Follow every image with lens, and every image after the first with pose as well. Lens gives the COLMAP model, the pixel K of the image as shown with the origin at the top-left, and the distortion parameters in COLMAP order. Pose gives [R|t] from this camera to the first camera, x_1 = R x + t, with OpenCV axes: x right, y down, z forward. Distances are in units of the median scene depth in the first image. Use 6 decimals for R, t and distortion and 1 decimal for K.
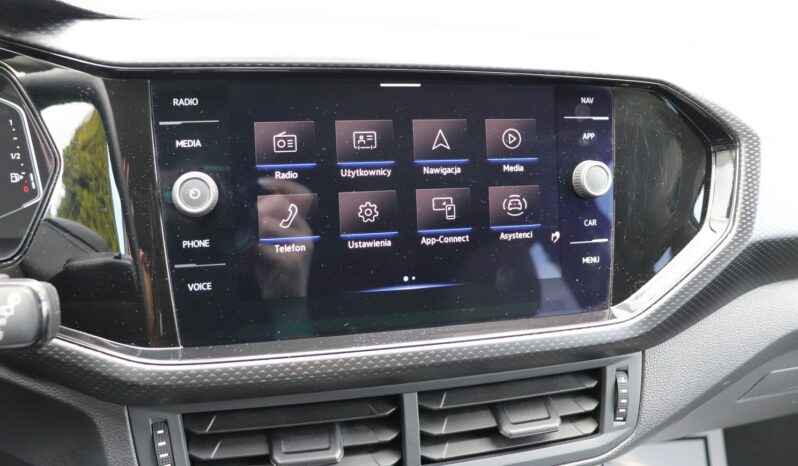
lens RADIAL K [[678.9, 0, 399.5], [0, 678.9, 238.9], [0, 0, 1]] dist [-0.153091, 0.098420]
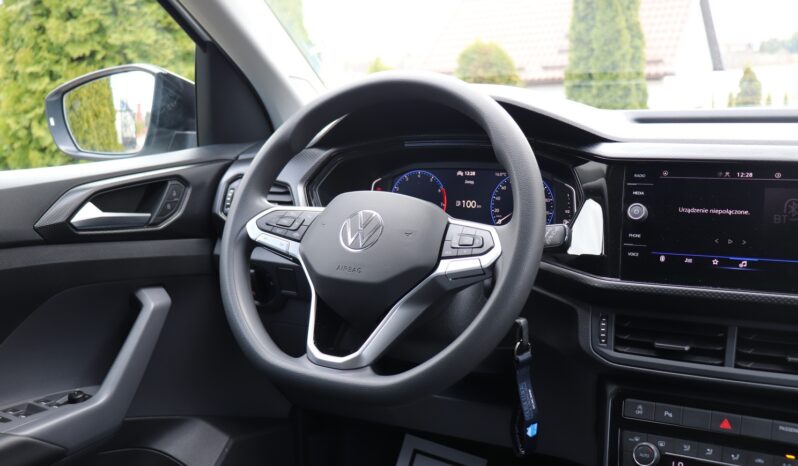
lens RADIAL K [[797.4, 0, 403.4], [0, 797.4, 234.7], [0, 0, 1]] dist [-0.055273, 0.000000]
pose [[0.733630, 0.022336, -0.679182, 0.809281], [-0.236206, 0.945521, -0.224046, 0.680194], [0.637177, 0.324794, 0.698938, -1.169710]]
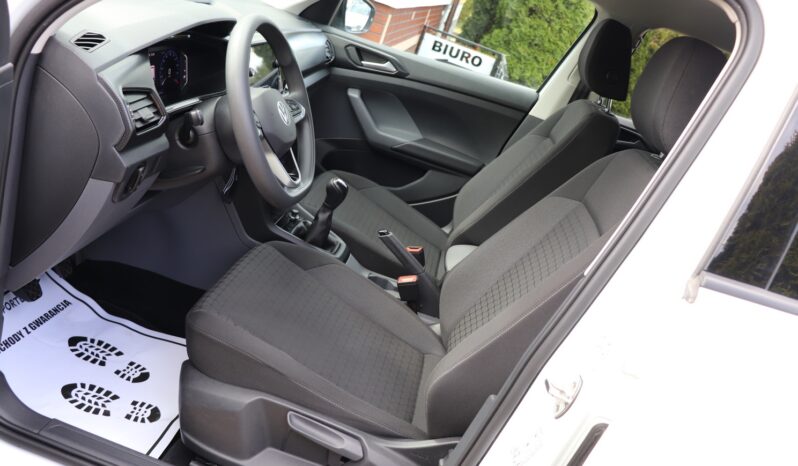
lens RADIAL K [[655.6, 0, 396.6], [0, 655.6, 231.2], [0, 0, 1]] dist [-0.174643, 0.126521]
pose [[0.380675, -0.303099, 0.873623, -3.708343], [0.165387, 0.951838, 0.258169, -0.000562], [-0.909799, 0.046207, 0.412470, -1.569101]]
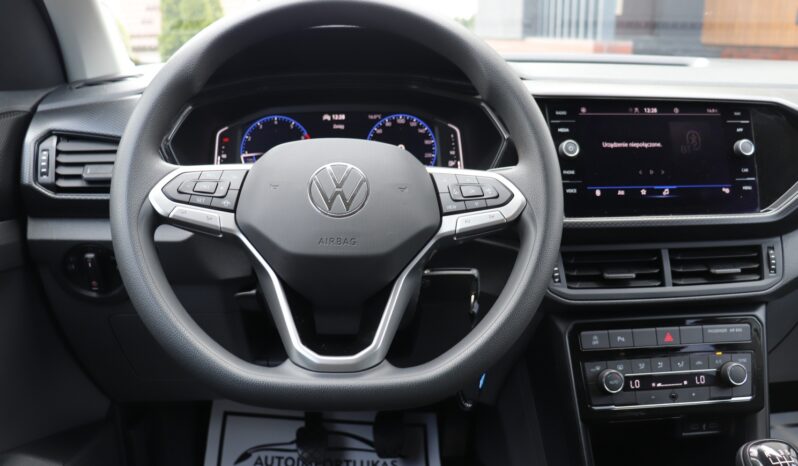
lens RADIAL K [[655.6, 0, 393.2], [0, 655.6, 229.8], [0, 0, 1]] dist [-0.174643, 0.126521]
pose [[0.982127, -0.028968, -0.185976, -0.424019], [-0.011916, 0.976534, -0.215032, 0.585832], [0.187841, 0.213405, 0.958736, -1.007172]]
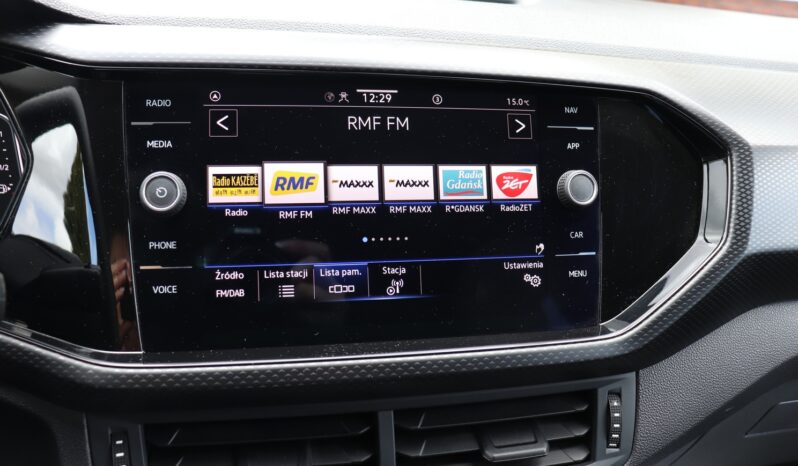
lens RADIAL K [[655.6, 0, 397.9], [0, 655.6, 229.6], [0, 0, 1]] dist [-0.174643, 0.126521]
pose [[0.999270, 0.005266, -0.037833, 0.065050], [-0.009236, 0.994371, -0.105555, 0.070058], [0.037064, 0.105827, 0.993694, 0.070555]]
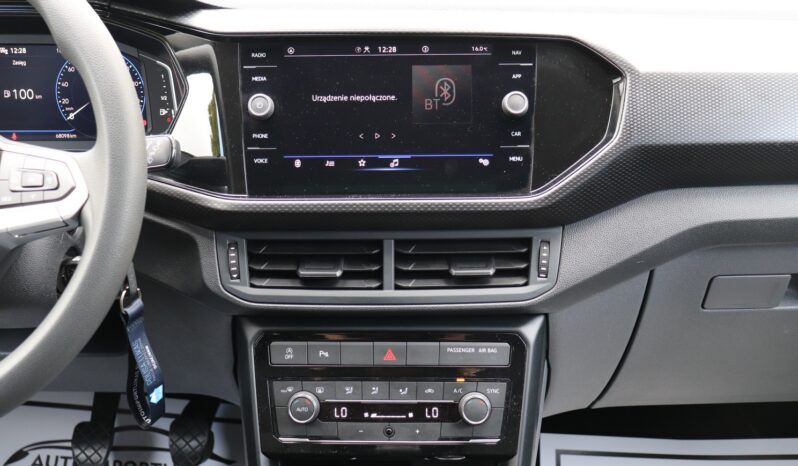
lens RADIAL K [[899.4, 0, 396.4], [0, 899.4, 231.9], [0, 0, 1]] dist [-0.043975, 0.000000]
pose [[0.963744, 0.021341, -0.265972, 0.570606], [-0.047734, 0.994506, -0.093164, 0.393939], [0.262523, 0.102482, 0.959468, -0.959389]]
